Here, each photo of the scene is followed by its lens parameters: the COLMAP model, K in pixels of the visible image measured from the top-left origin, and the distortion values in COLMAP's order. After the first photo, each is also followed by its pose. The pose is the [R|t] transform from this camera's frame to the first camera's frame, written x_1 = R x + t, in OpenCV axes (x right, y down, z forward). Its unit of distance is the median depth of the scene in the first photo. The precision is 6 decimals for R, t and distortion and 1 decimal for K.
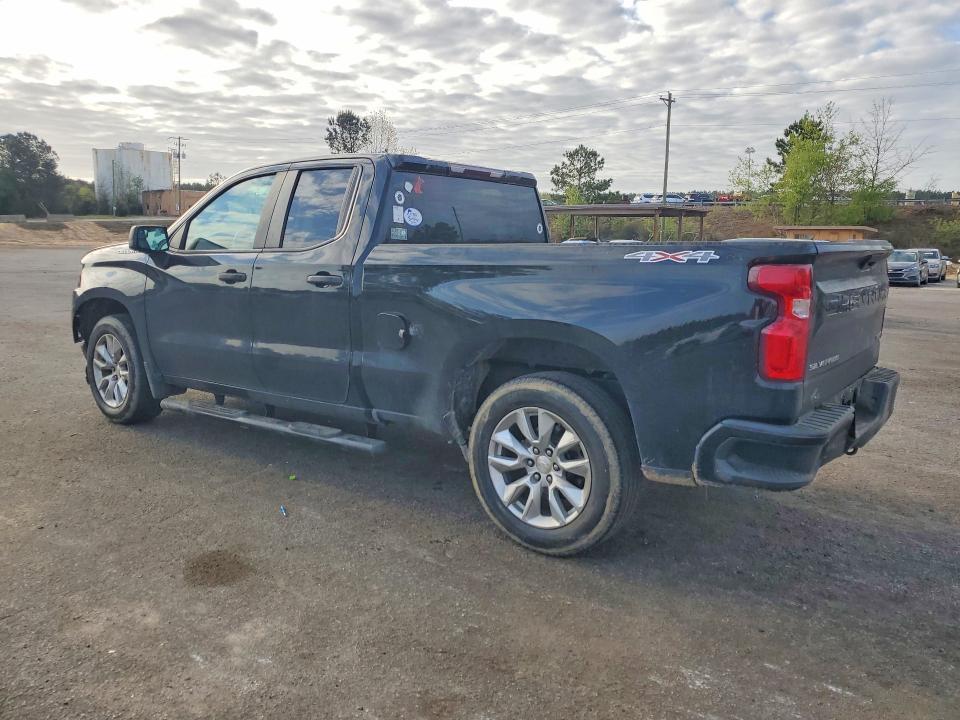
lens RADIAL K [[777.7, 0, 480.0], [0, 777.7, 360.0], [0, 0, 1]] dist [0.004774, 0.003955]
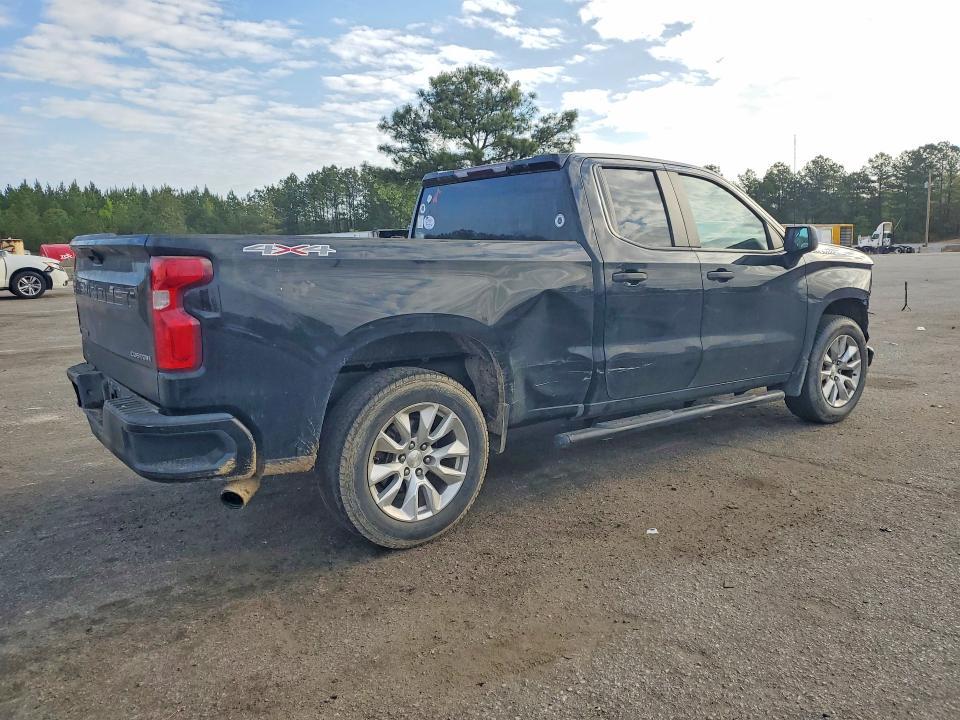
lens RADIAL K [[811.4, 0, 480.0], [0, 811.4, 360.0], [0, 0, 1]] dist [-0.000509, -0.001857]
pose [[-0.335390, 0.107501, -0.935926, 1.128080], [-0.147288, 0.975268, 0.164801, -0.197285], [0.930494, 0.193123, -0.311262, 1.536828]]
